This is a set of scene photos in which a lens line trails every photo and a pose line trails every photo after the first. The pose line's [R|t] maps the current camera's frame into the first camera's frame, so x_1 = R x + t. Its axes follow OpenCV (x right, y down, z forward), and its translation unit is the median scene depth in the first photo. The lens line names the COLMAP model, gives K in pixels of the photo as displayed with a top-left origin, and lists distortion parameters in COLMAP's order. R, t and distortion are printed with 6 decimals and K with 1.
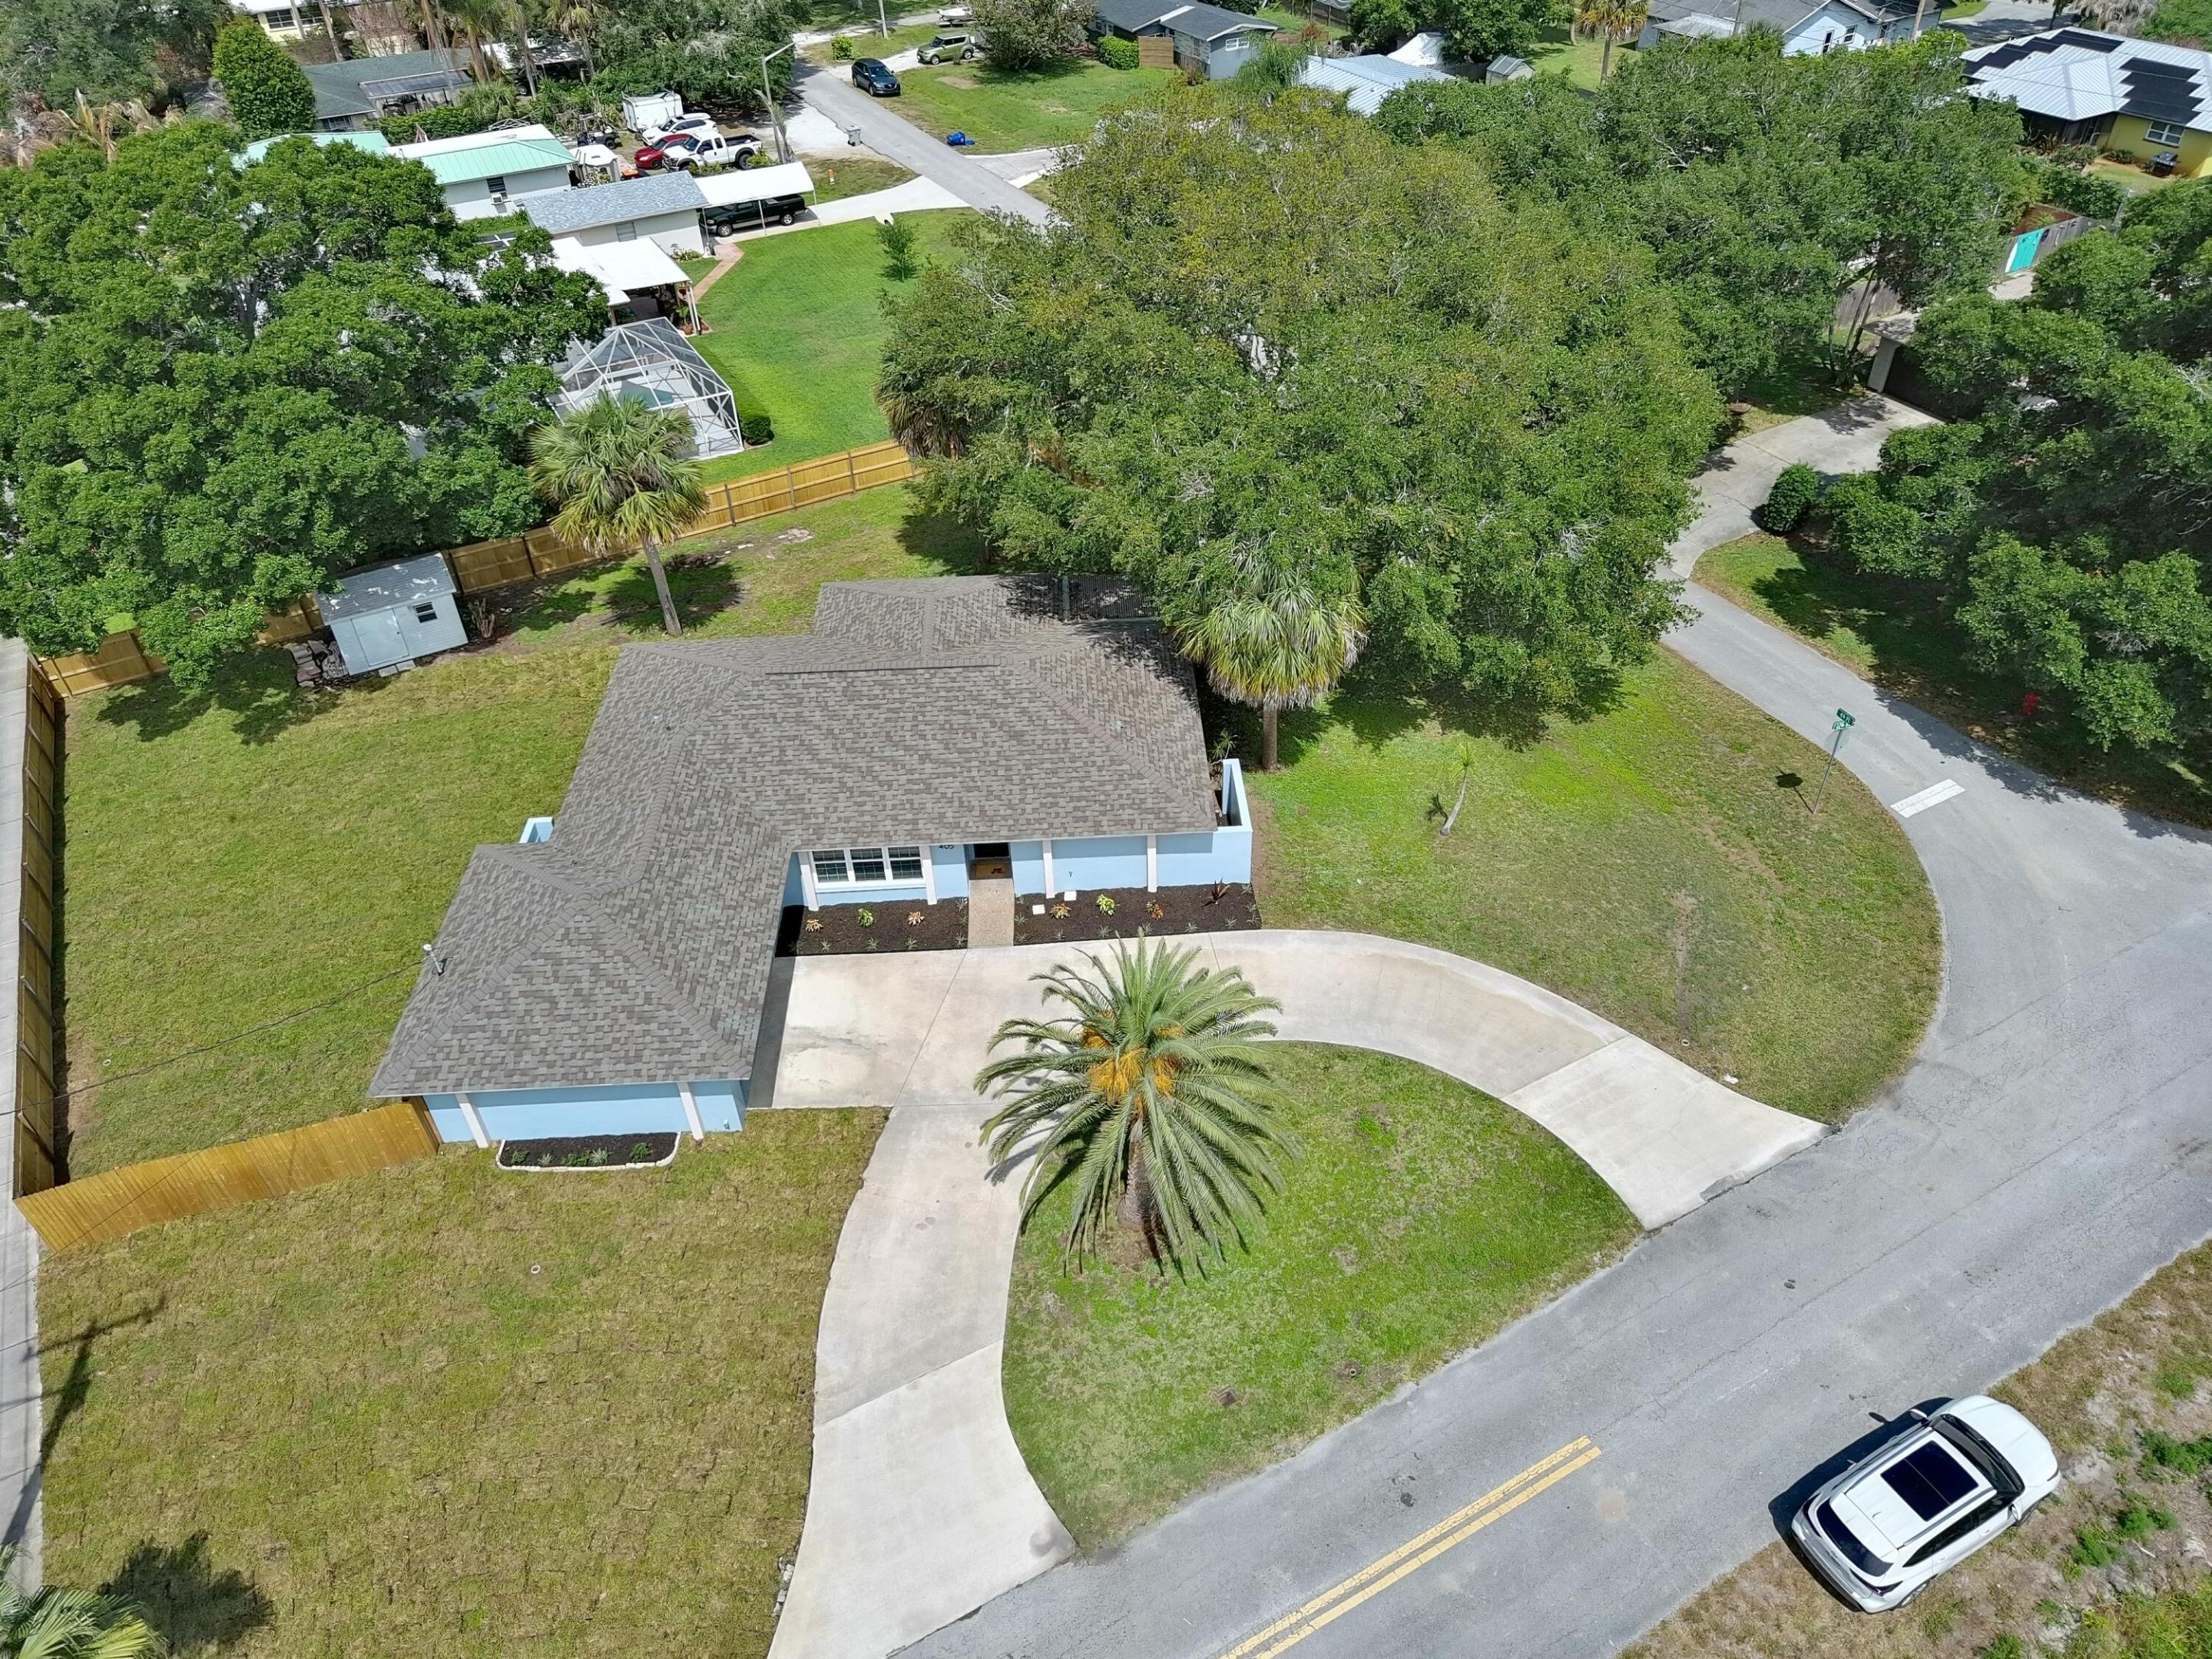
lens RADIAL K [[1518.5, 0, 1106.2], [0, 1518.5, 831.6], [0, 0, 1]] dist [0.017720, -0.011818]
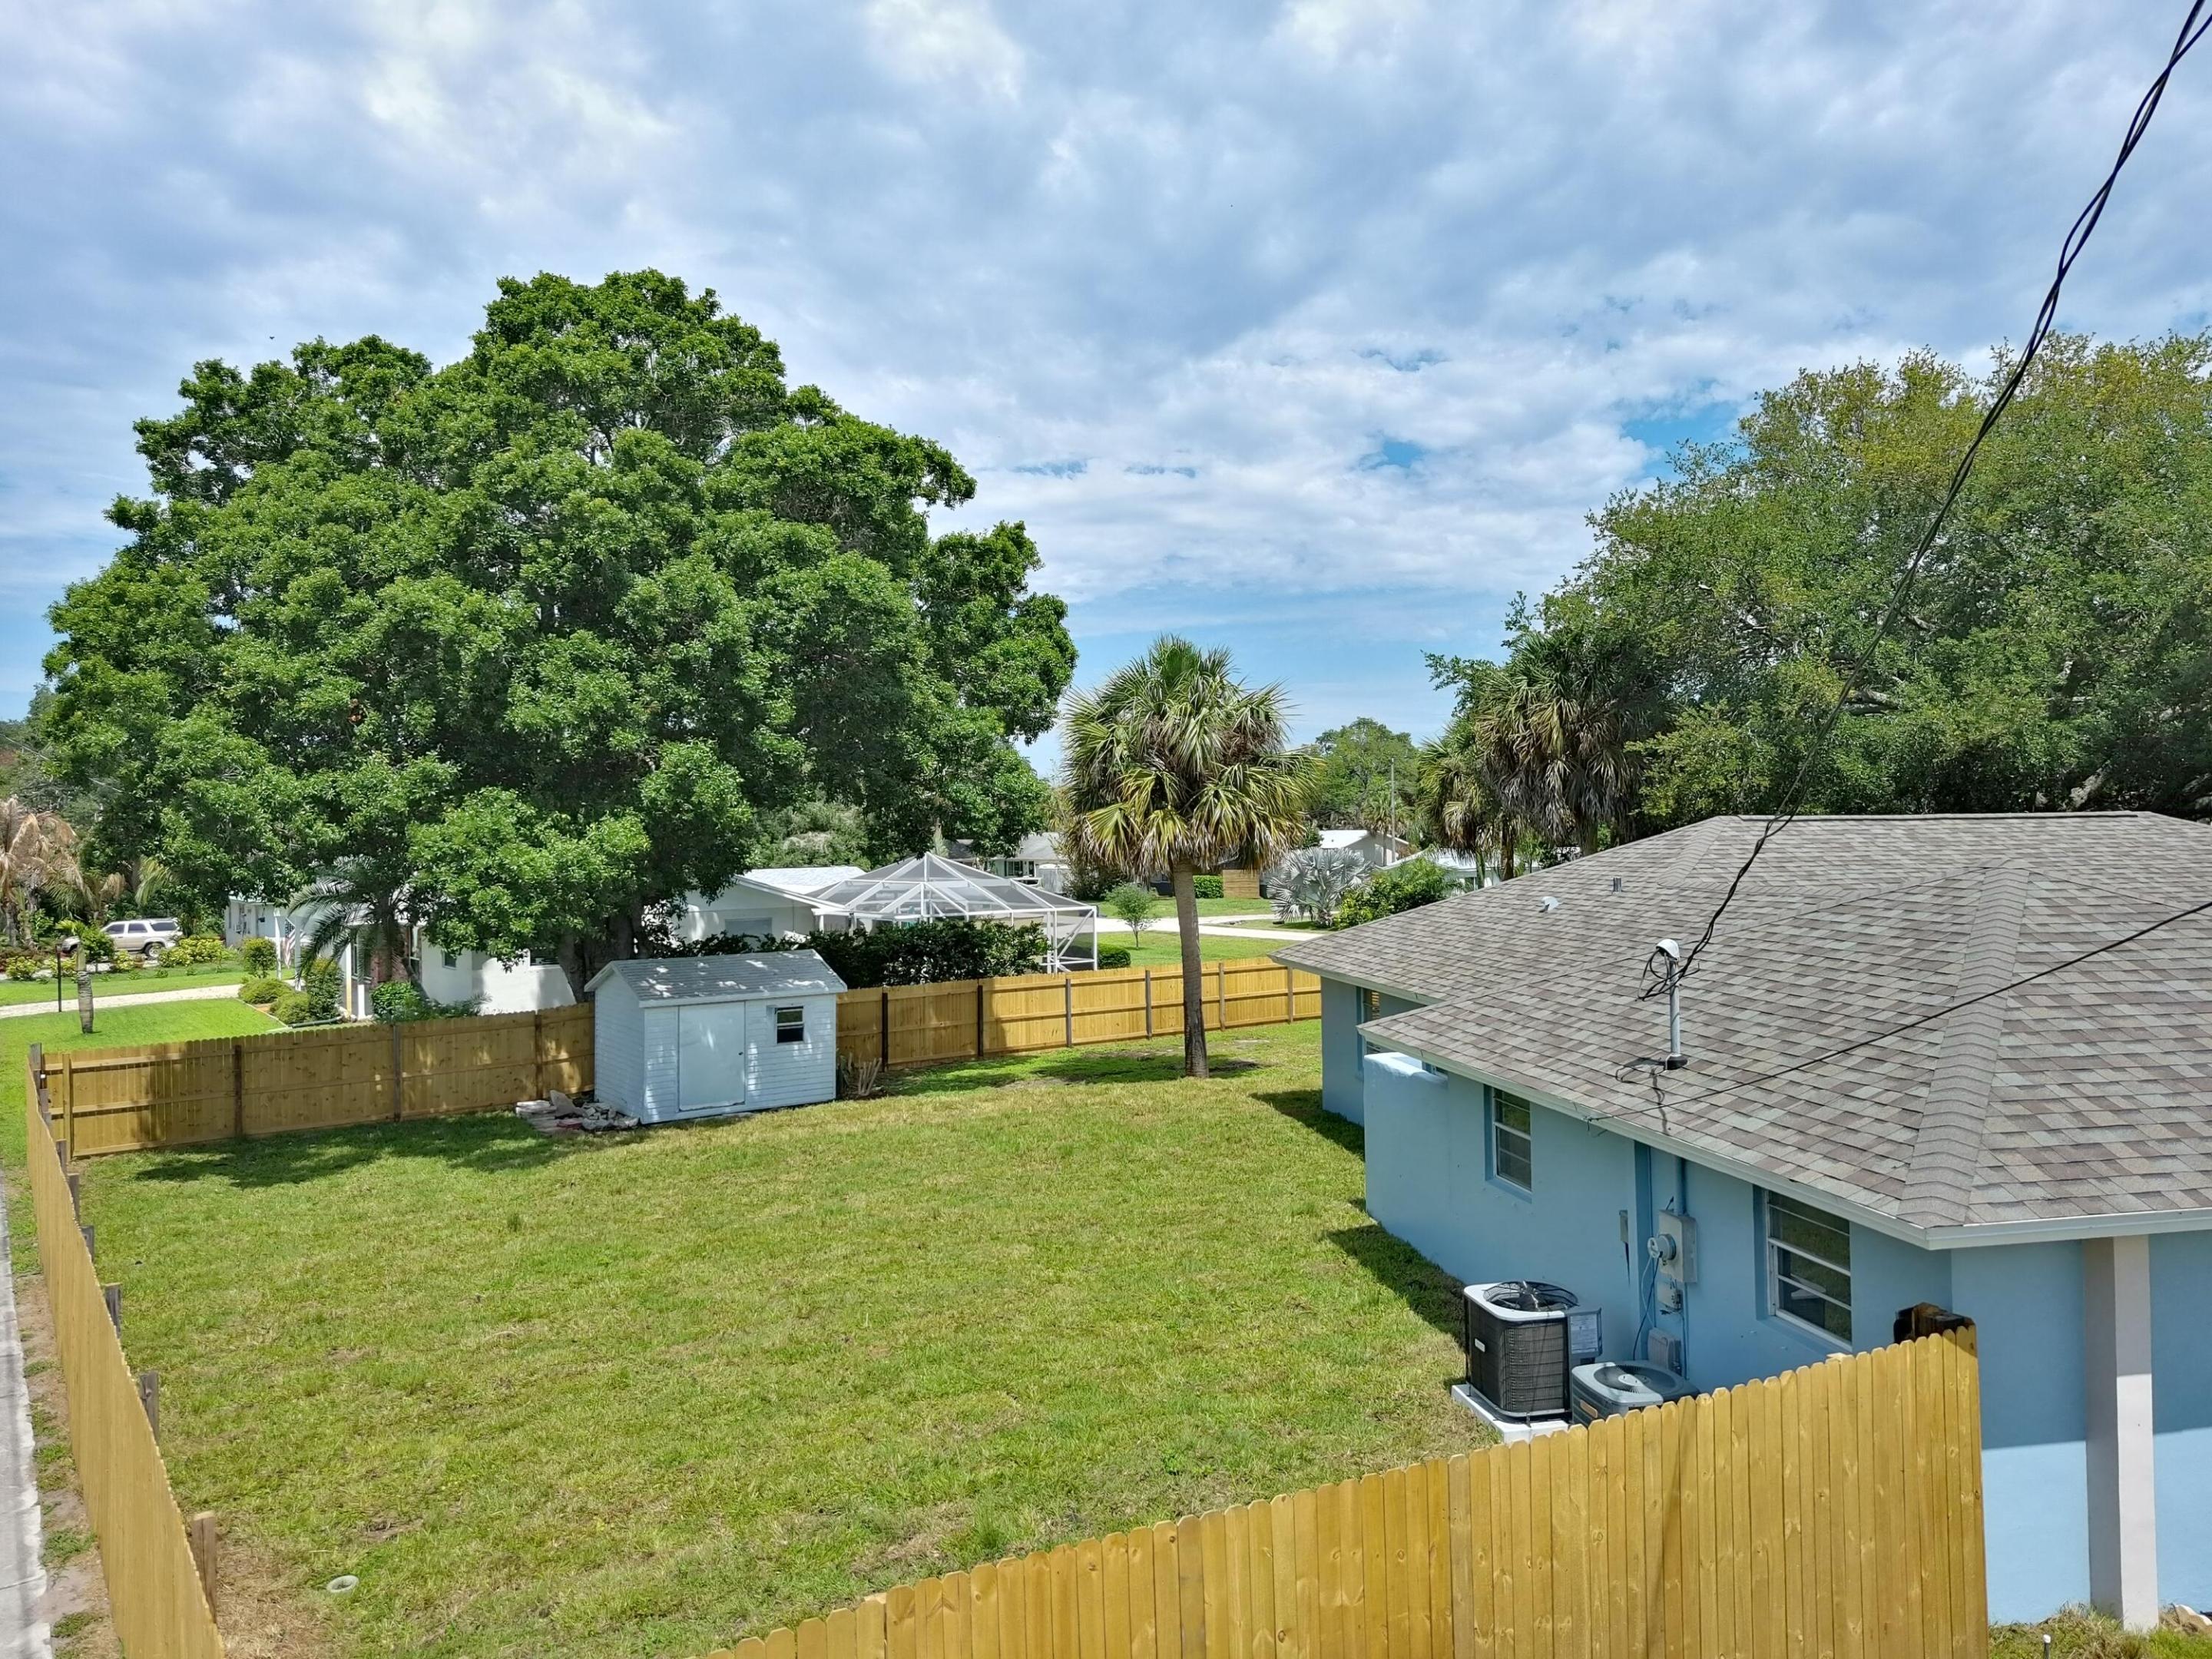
lens RADIAL K [[1518.5, 0, 1110.8], [0, 1518.5, 835.1], [0, 0, 1]] dist [0.017720, -0.011818]
pose [[0.988209, 0.011882, 0.152648, -0.533666], [0.088443, 0.769527, -0.632461, 0.220269], [-0.124982, 0.638504, 0.759403, 0.653061]]
